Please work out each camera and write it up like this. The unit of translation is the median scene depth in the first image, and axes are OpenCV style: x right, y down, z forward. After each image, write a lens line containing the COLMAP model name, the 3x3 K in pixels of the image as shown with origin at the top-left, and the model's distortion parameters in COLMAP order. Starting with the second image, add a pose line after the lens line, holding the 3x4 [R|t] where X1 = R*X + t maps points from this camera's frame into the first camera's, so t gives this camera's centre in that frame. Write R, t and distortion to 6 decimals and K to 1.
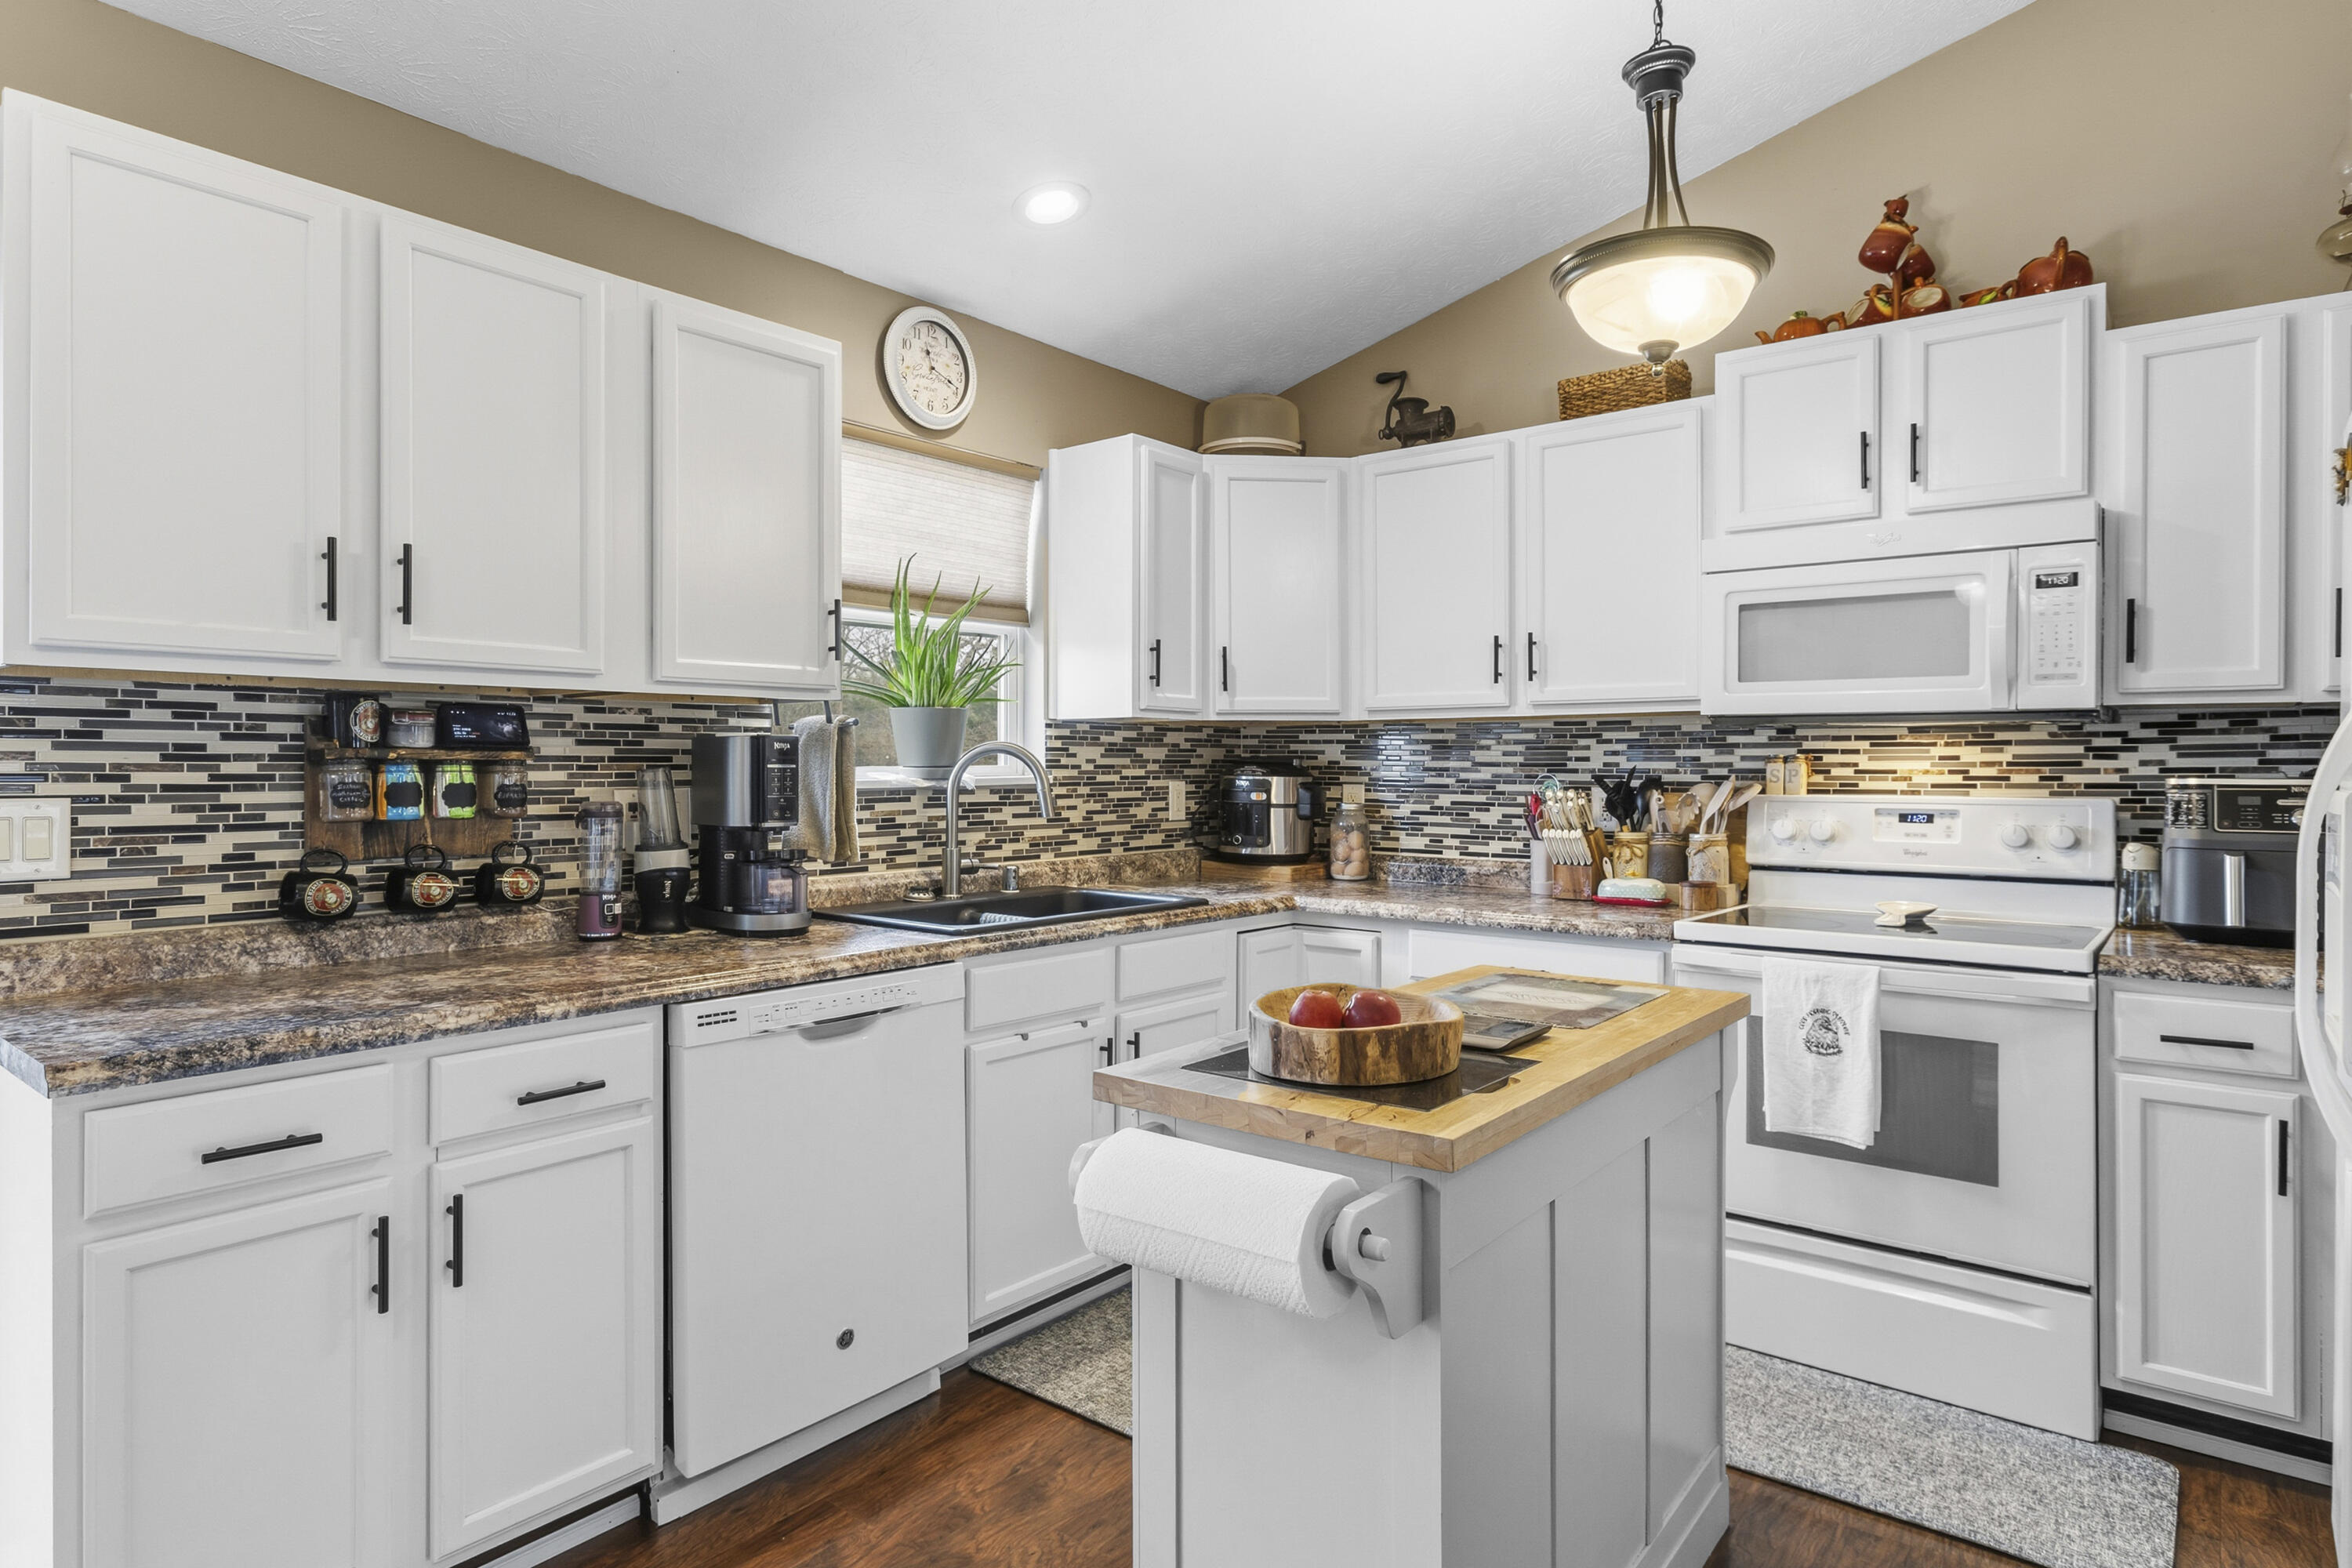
lens RADIAL K [[1311.7, 0, 1163.8], [0, 1311.7, 767.0], [0, 0, 1]] dist [-0.013974, 0.010753]
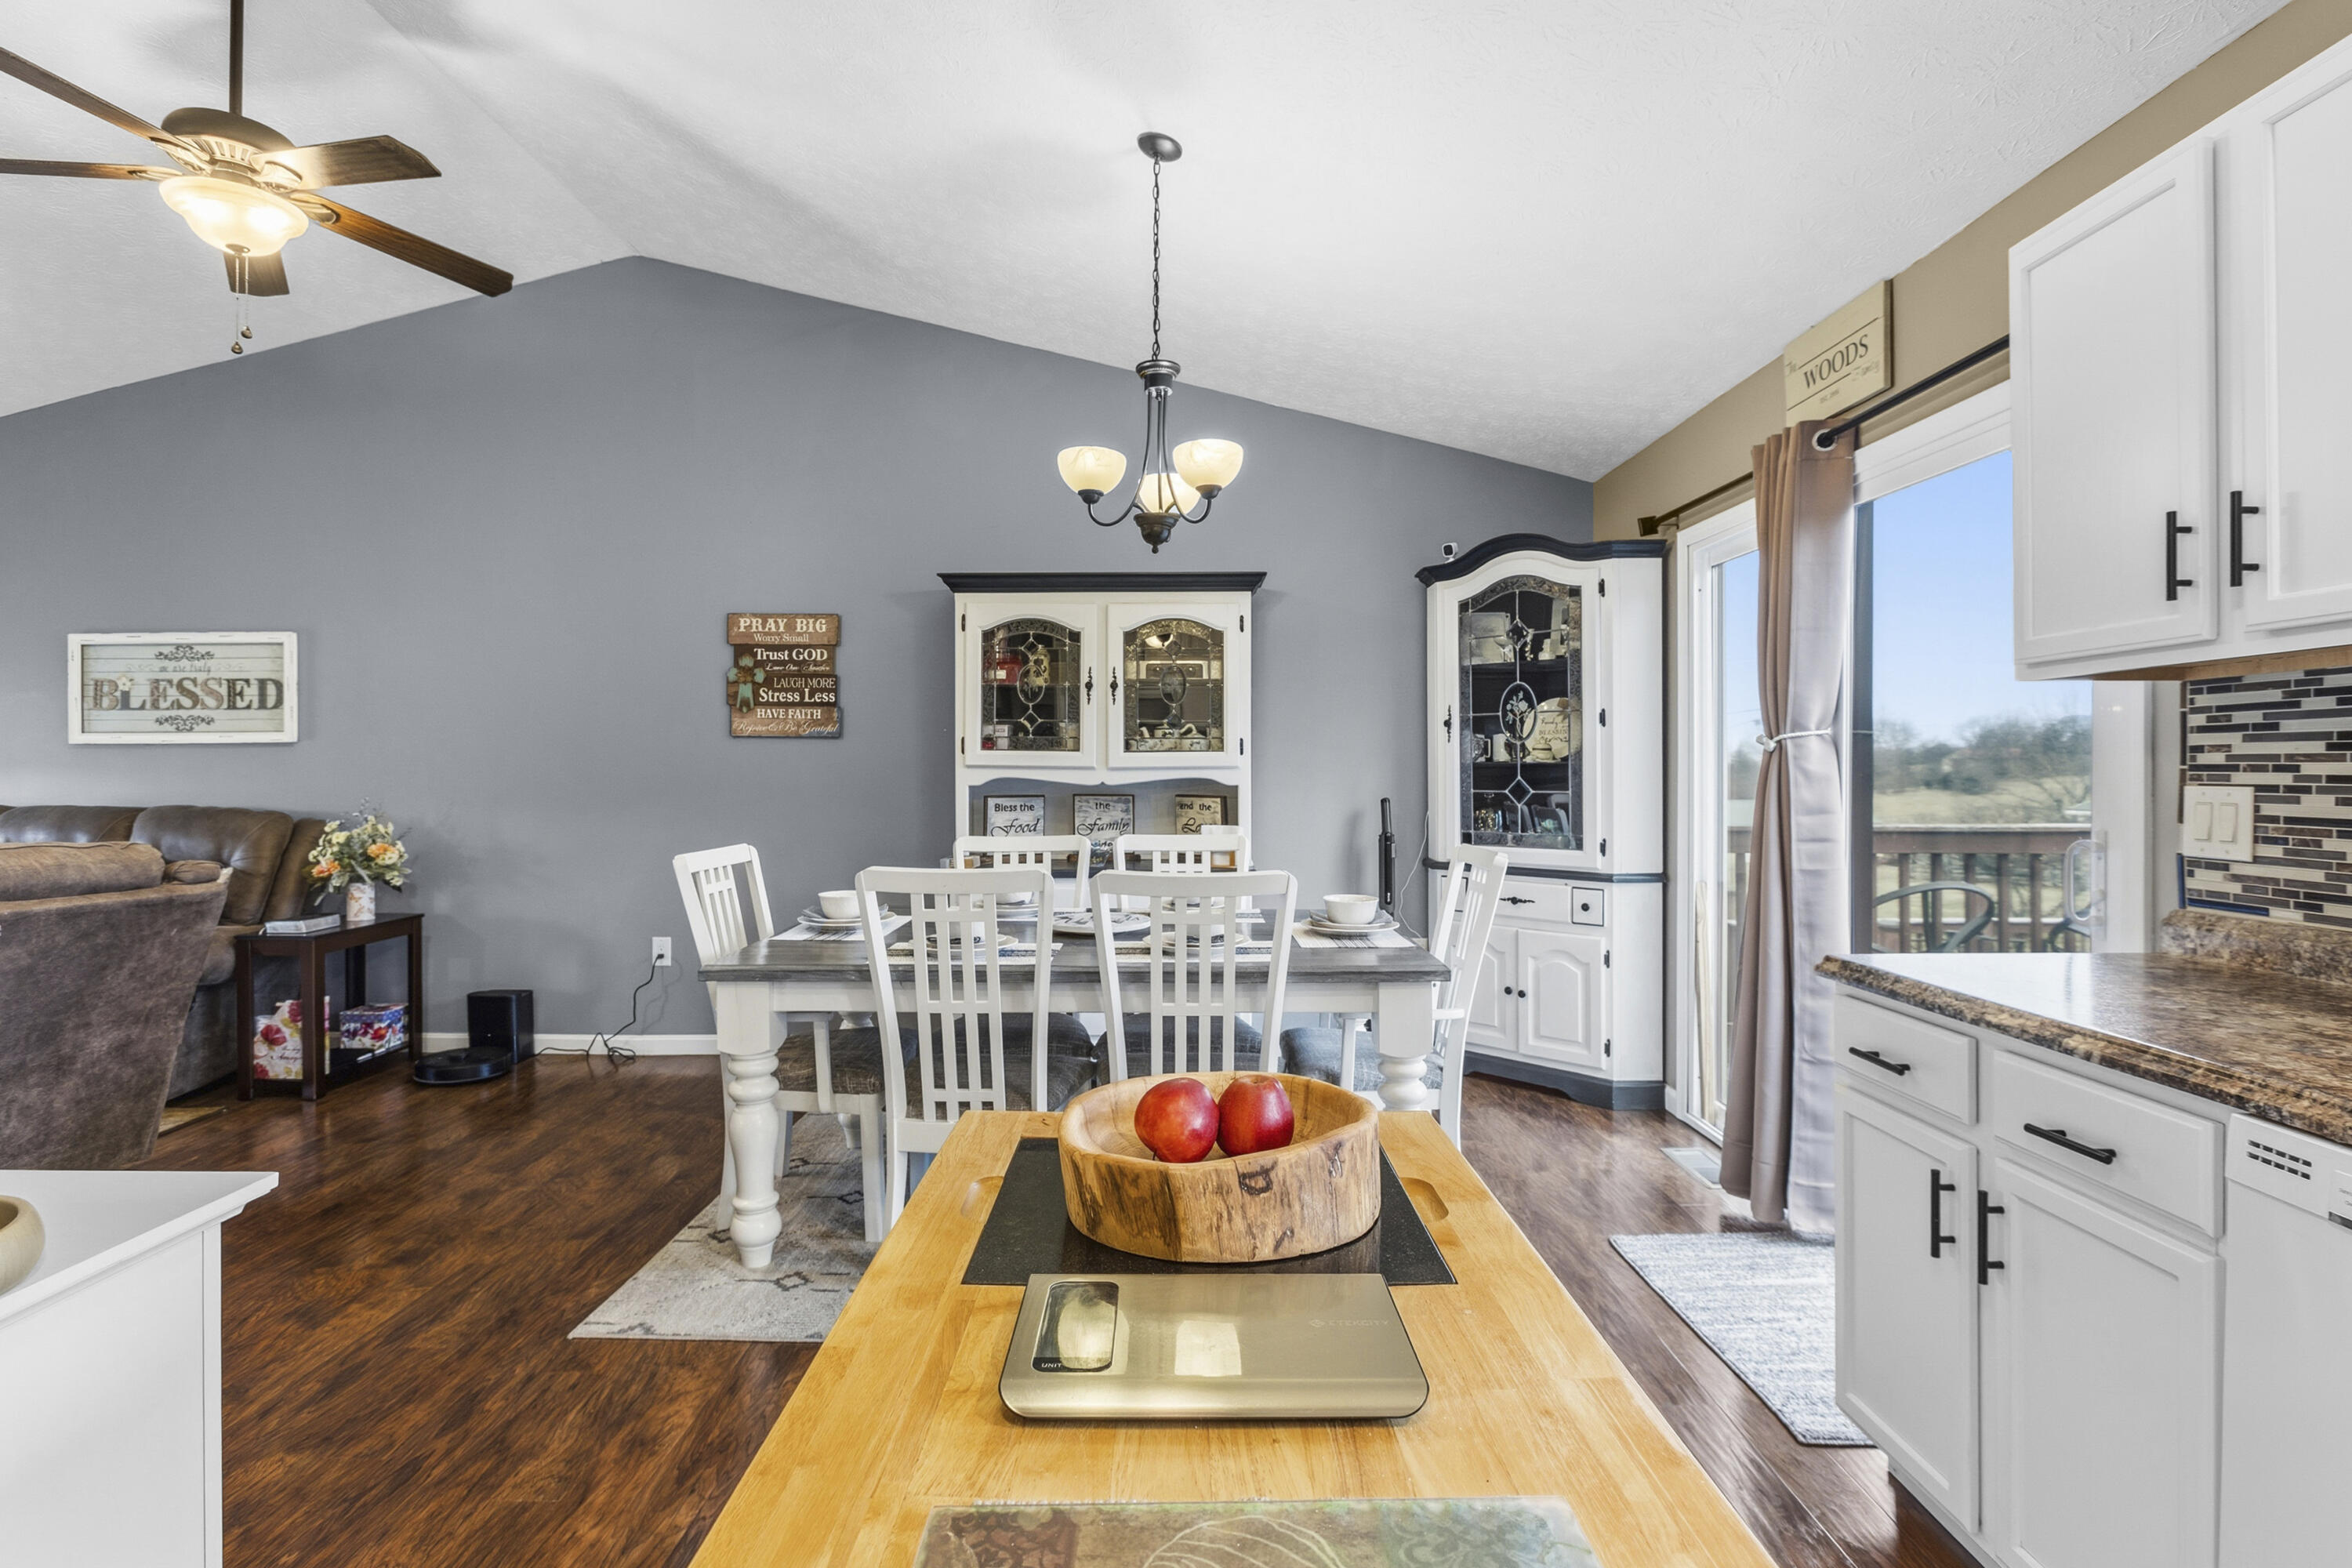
lens RADIAL K [[1126.3, 0, 1173.6], [0, 1126.3, 772.5], [0, 0, 1]] dist [-0.011912, 0.003116]
pose [[-0.783550, 0.000799, -0.621328, 0.271259], [0.001554, 0.999999, -0.000674, 0.007228], [0.621326, -0.001494, -0.783551, 0.757816]]
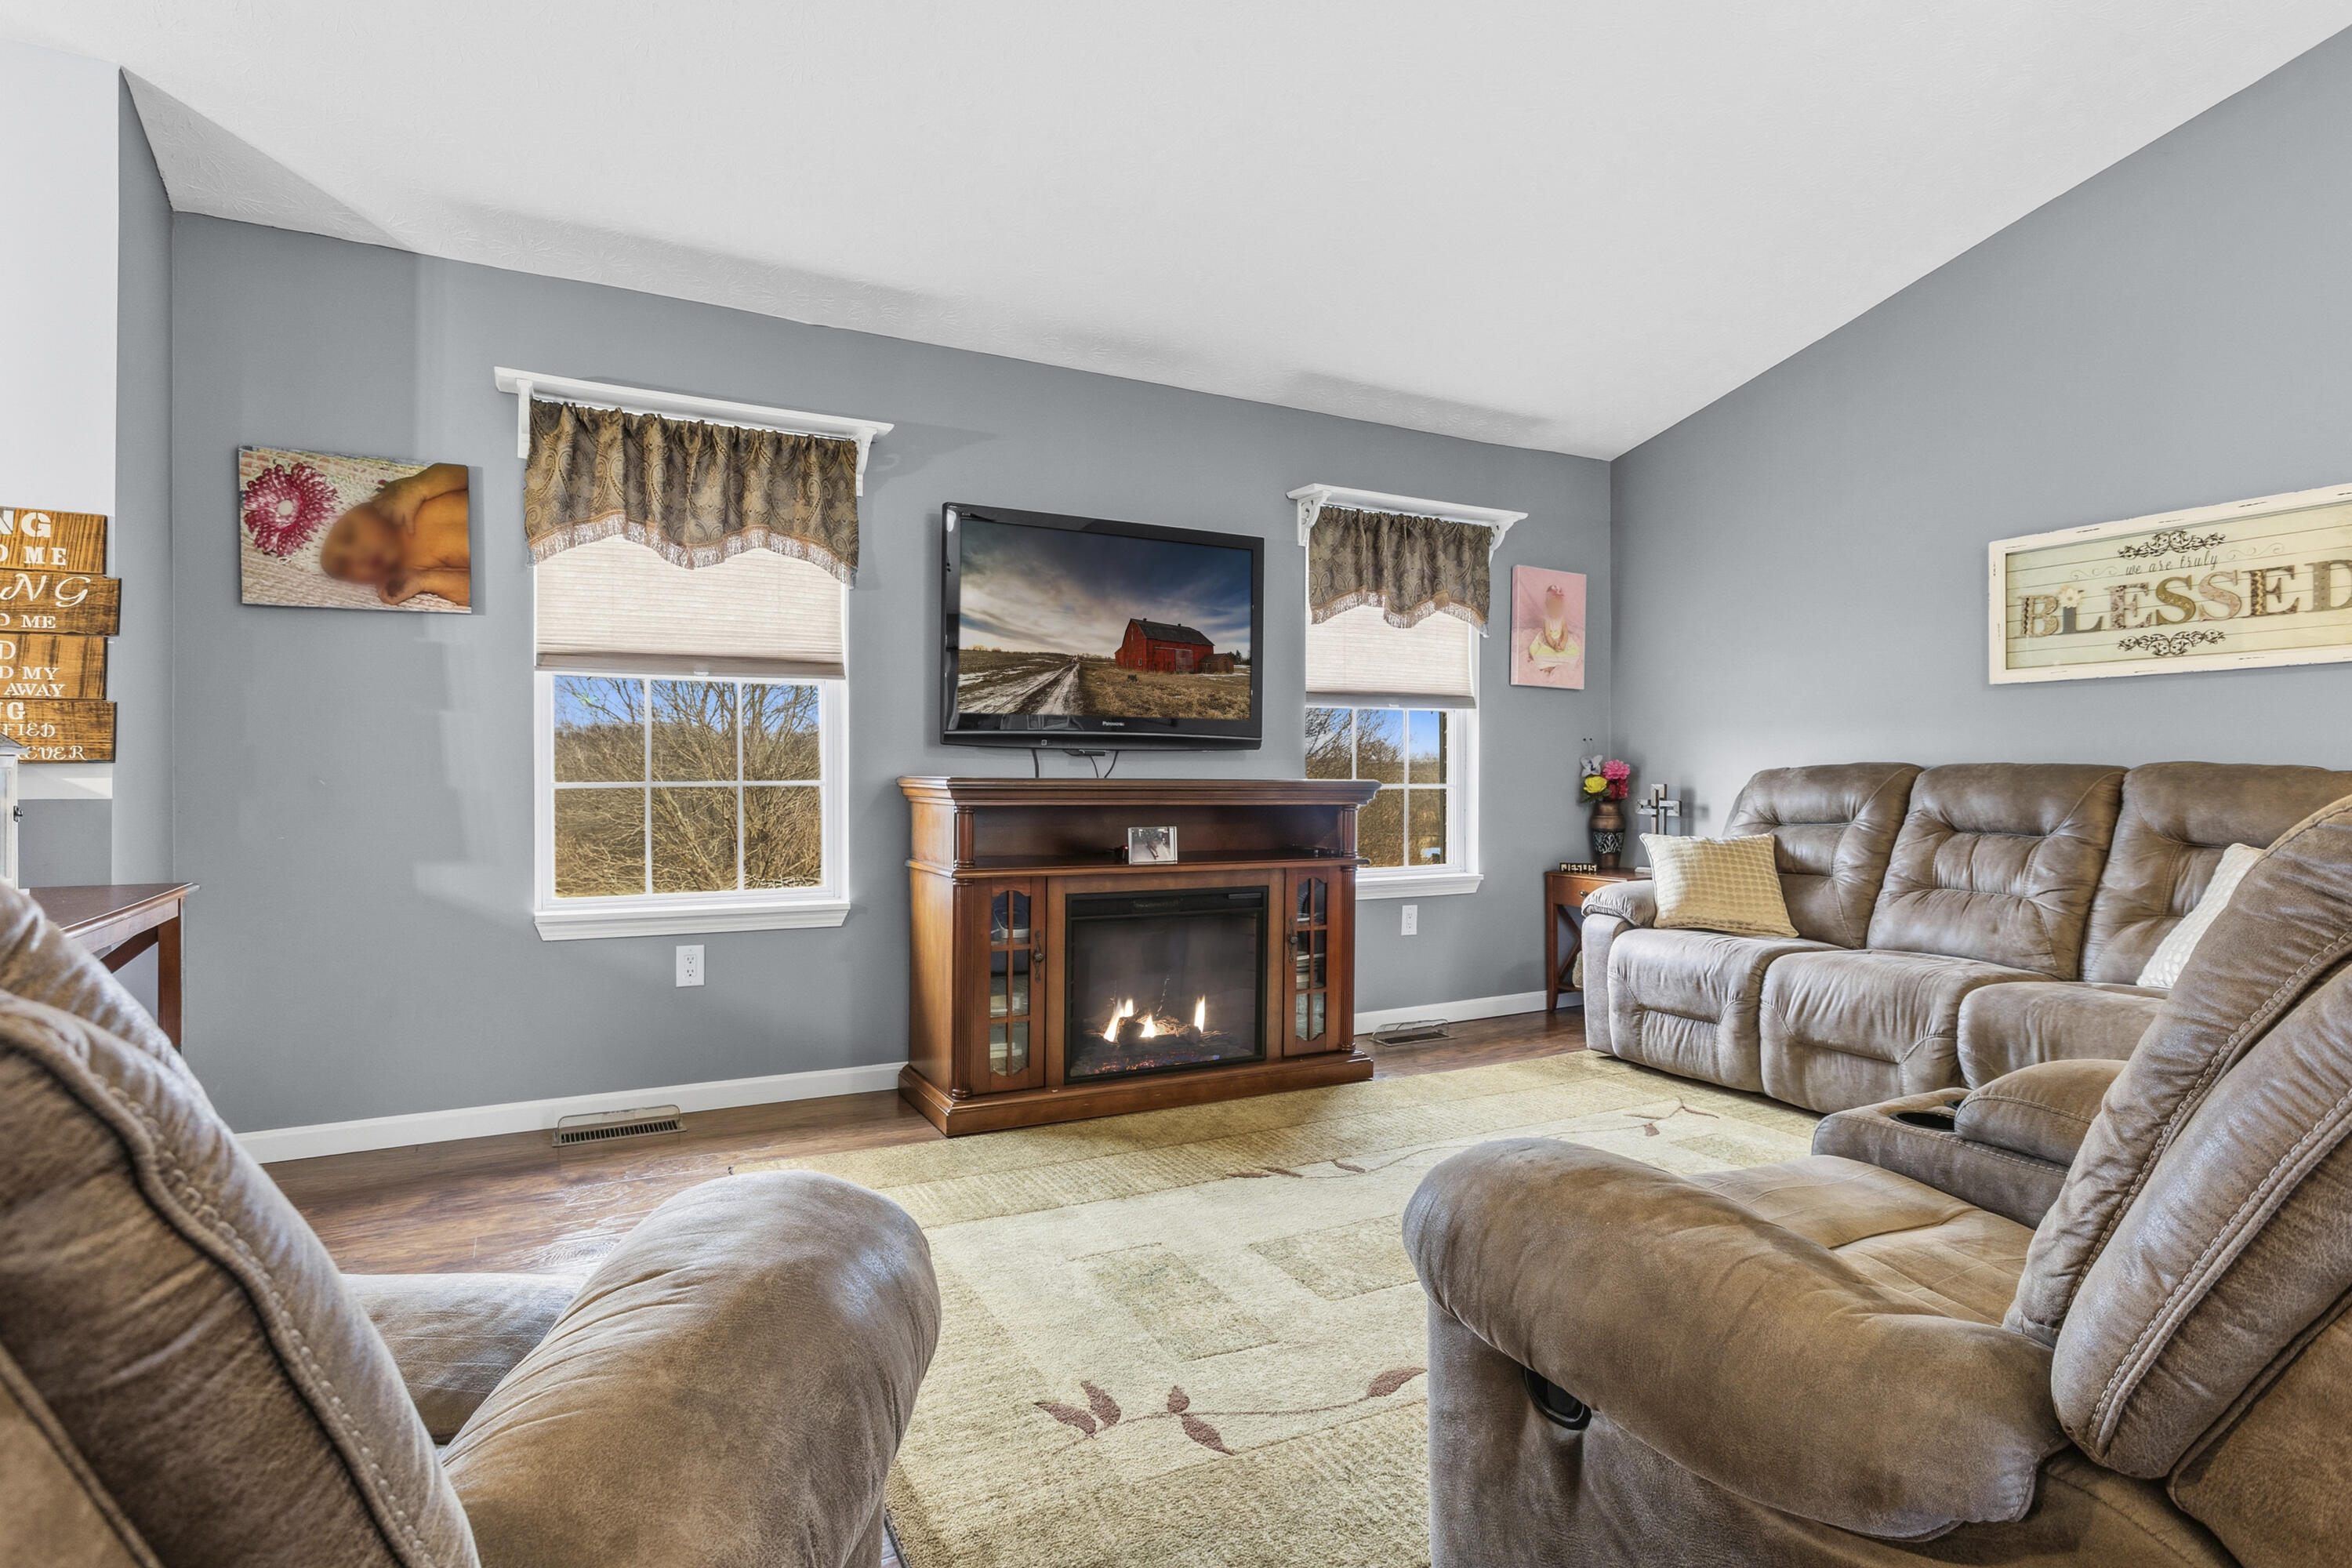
lens RADIAL K [[1181.6, 0, 1152.7], [0, 1181.6, 782.5], [0, 0, 1]] dist [-0.013985, 0.004318]
pose [[-0.918525, 0.000162, 0.395362, 0.833643], [0.004015, 0.999952, 0.008920, 0.054116], [-0.395342, 0.009781, -0.918482, 0.106017]]
